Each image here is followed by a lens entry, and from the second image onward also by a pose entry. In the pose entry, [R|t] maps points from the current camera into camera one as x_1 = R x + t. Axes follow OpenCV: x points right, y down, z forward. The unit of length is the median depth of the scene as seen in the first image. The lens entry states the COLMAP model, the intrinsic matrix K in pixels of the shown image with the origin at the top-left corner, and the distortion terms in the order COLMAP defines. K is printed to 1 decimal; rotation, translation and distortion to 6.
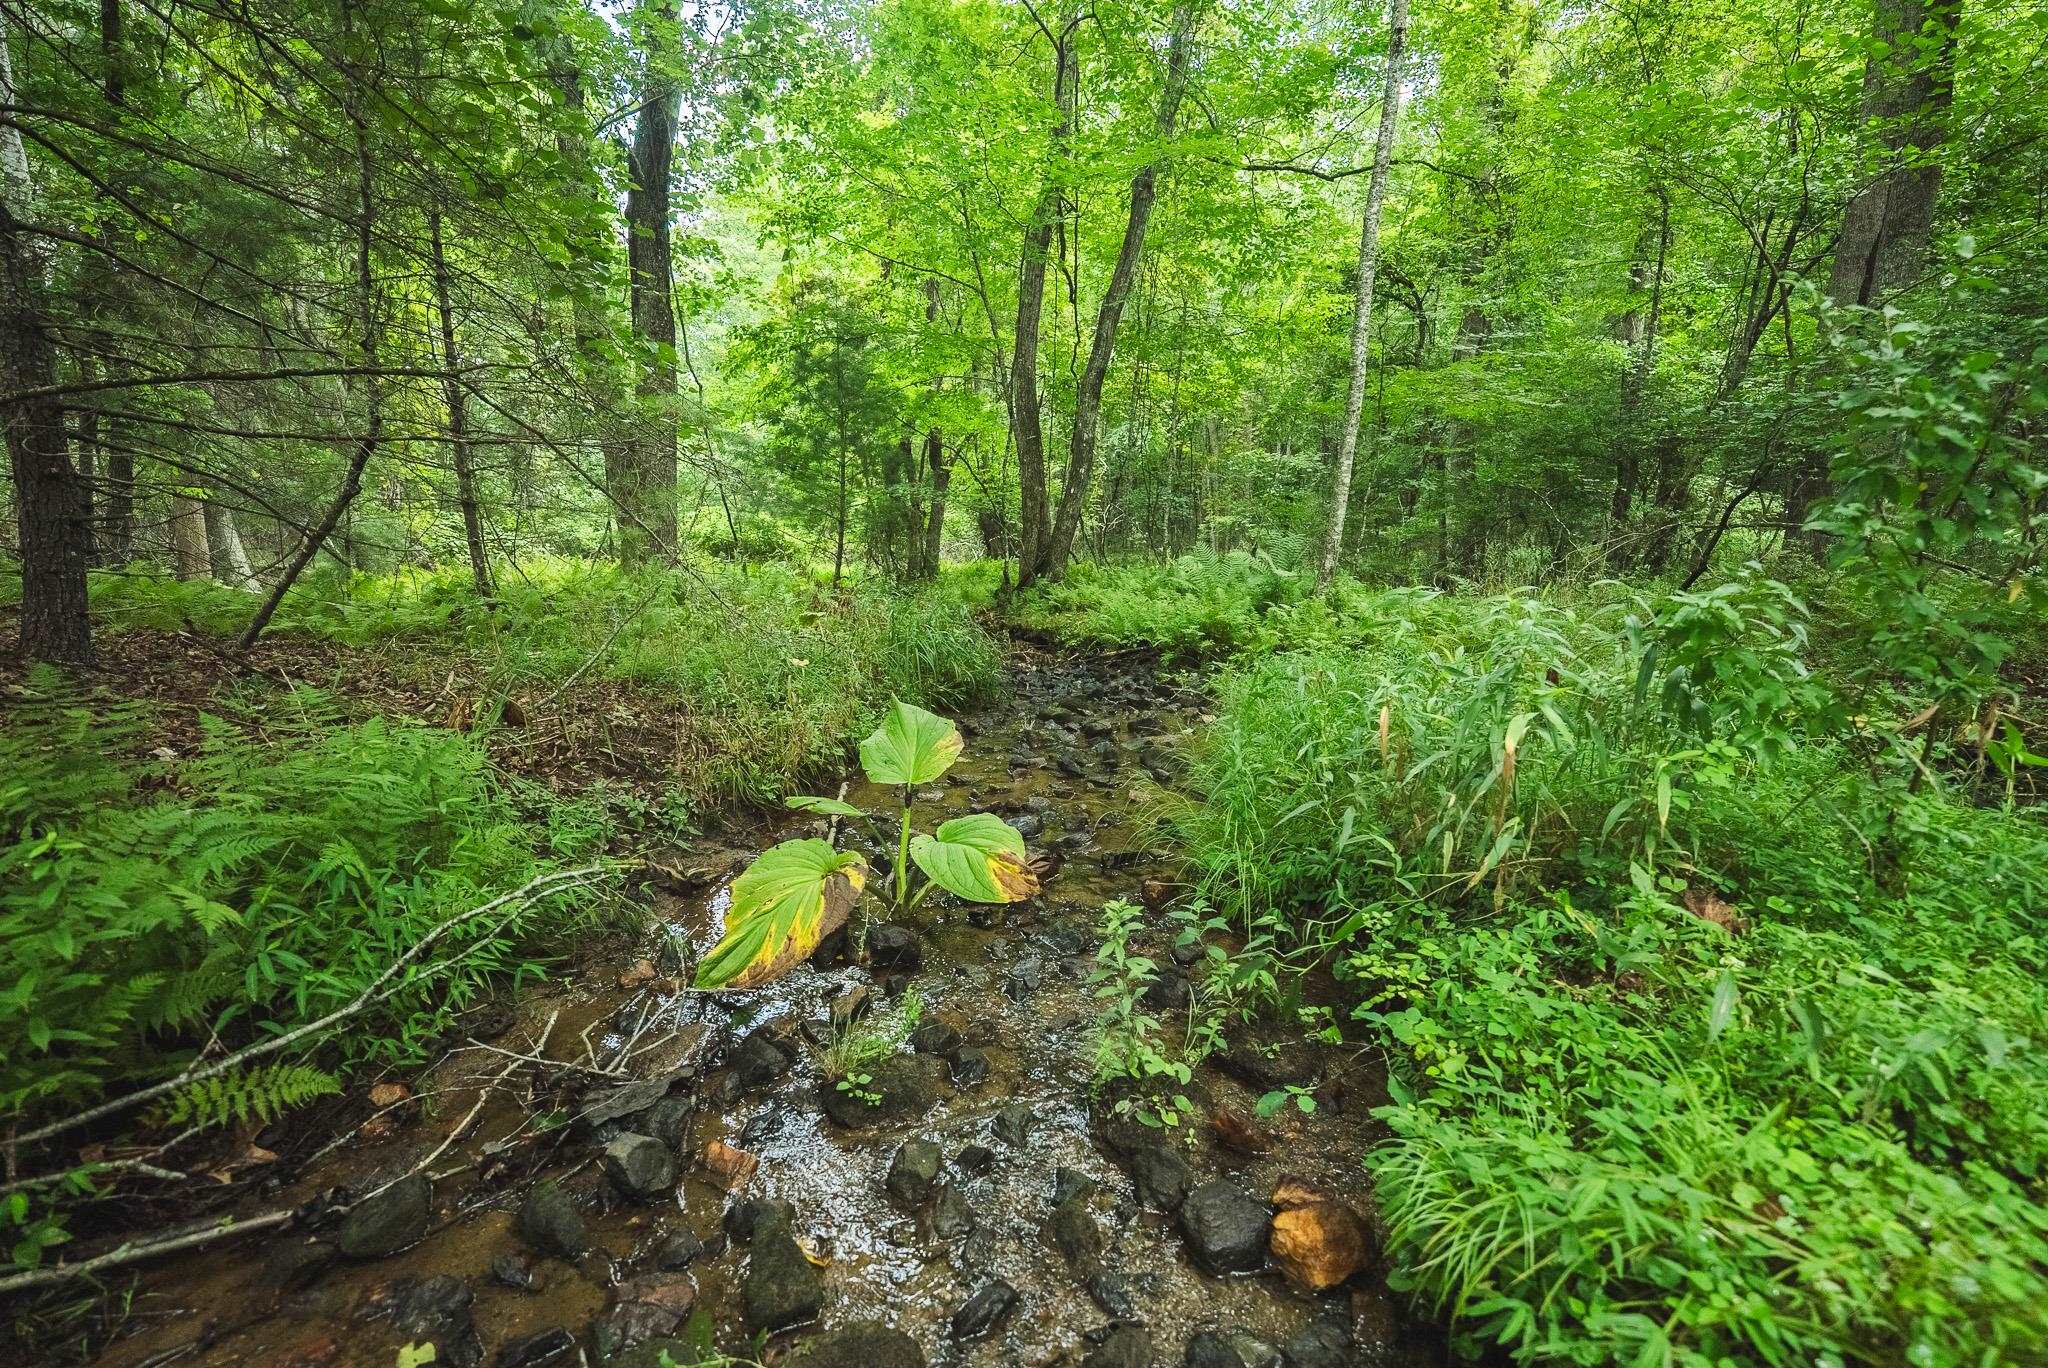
lens RADIAL K [[854.6, 0, 1024.0], [0, 854.6, 684.0], [0, 0, 1]] dist [-0.000054, -0.000023]
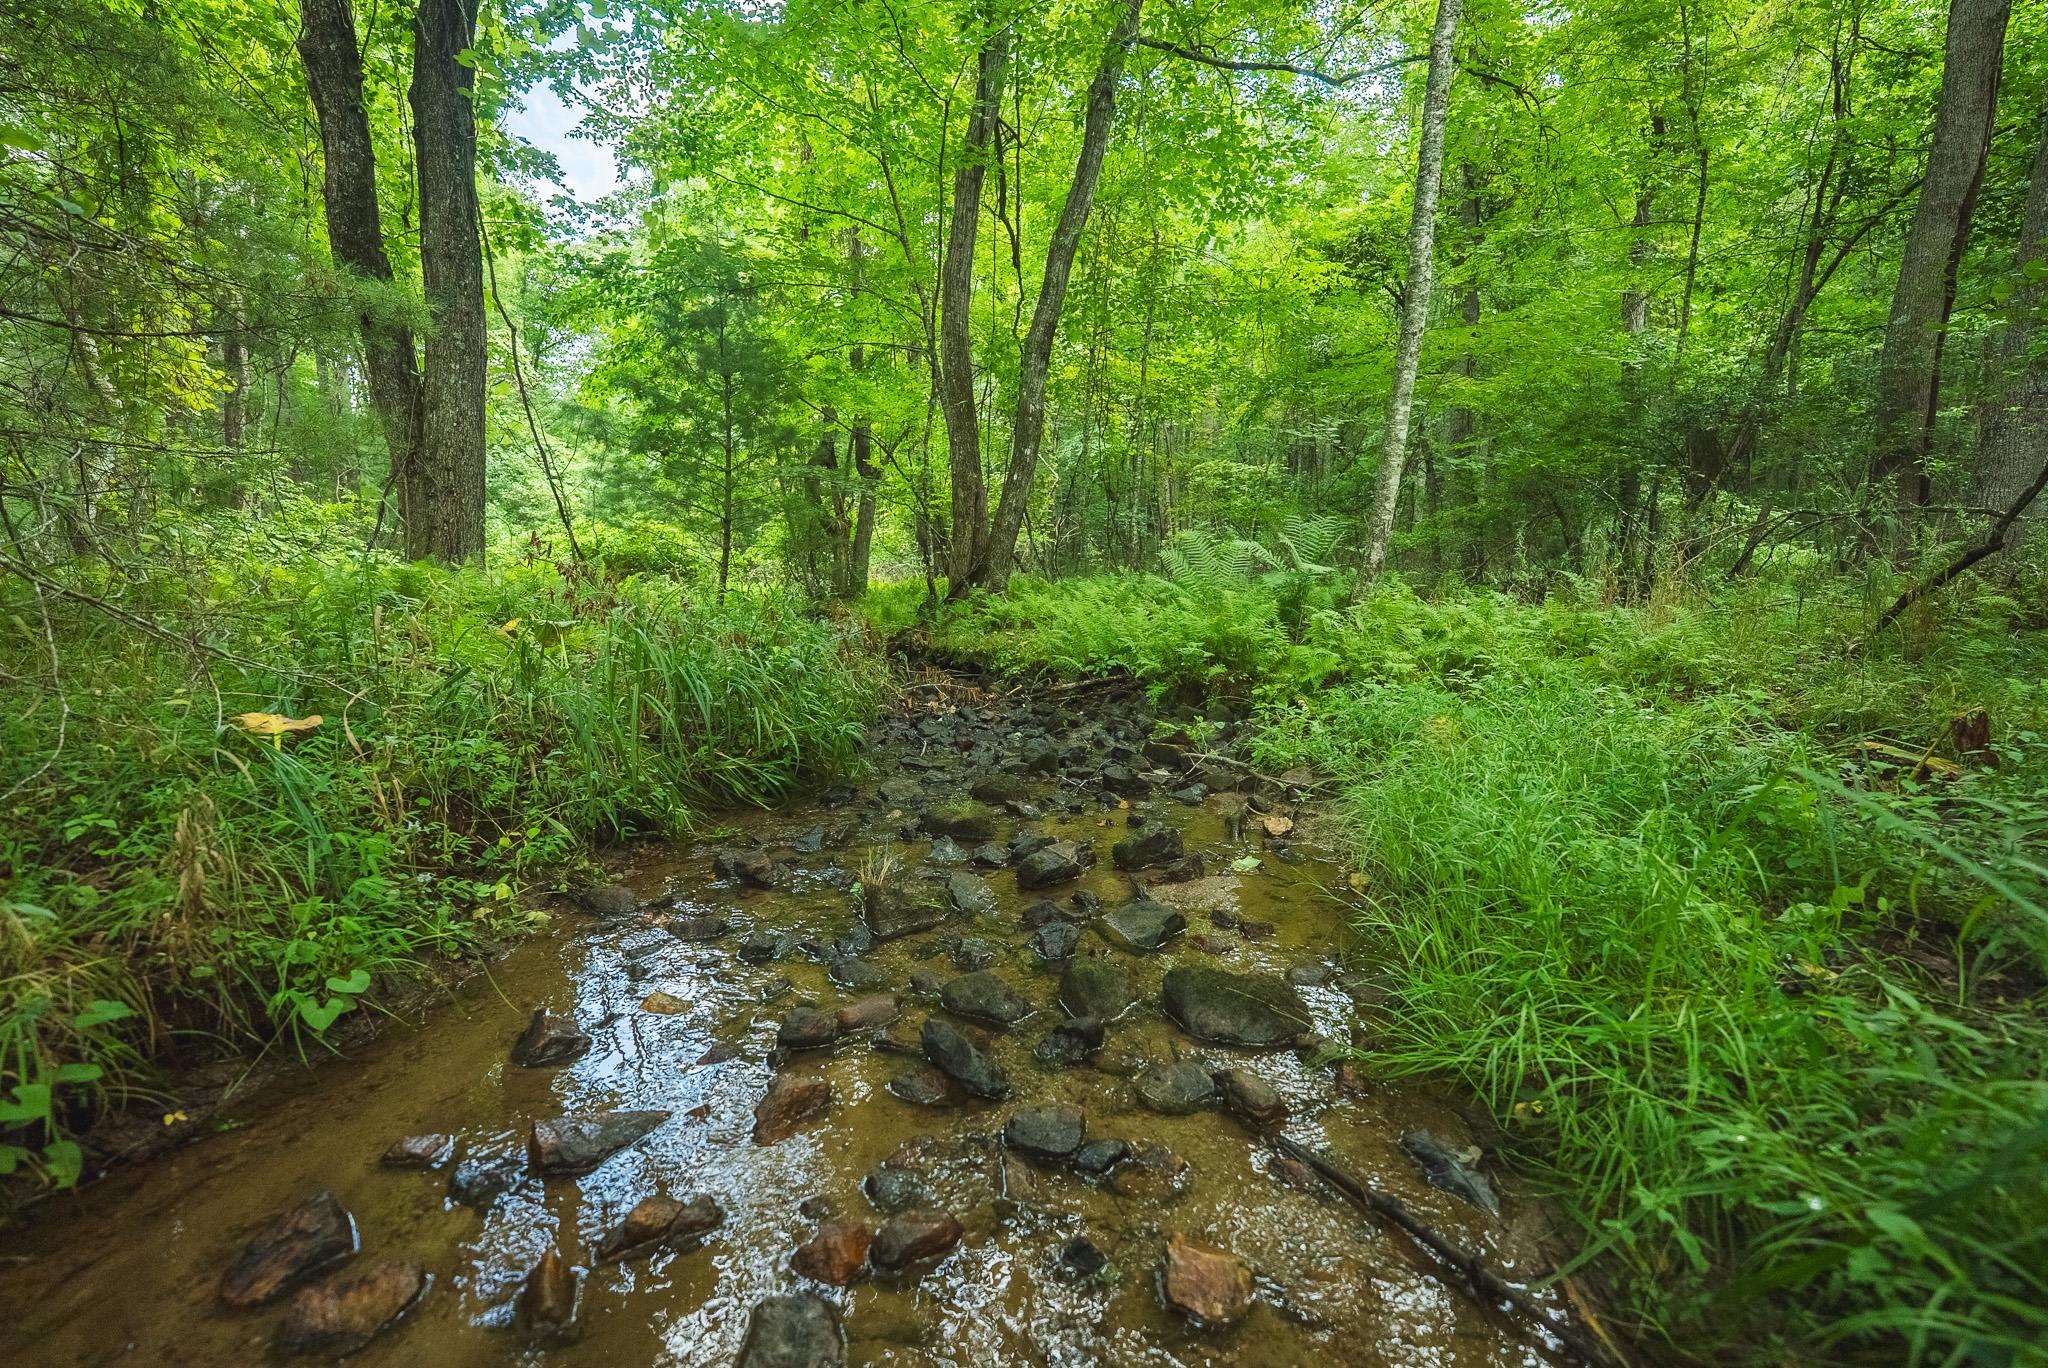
lens RADIAL K [[854.6, 0, 1024.0], [0, 854.6, 684.0], [0, 0, 1]] dist [-0.000054, -0.000023]
pose [[0.998517, -0.007745, 0.053884, 0.021059], [0.009543, 0.999404, -0.033187, -0.010511], [-0.053595, 0.033652, 0.997996, 0.228242]]
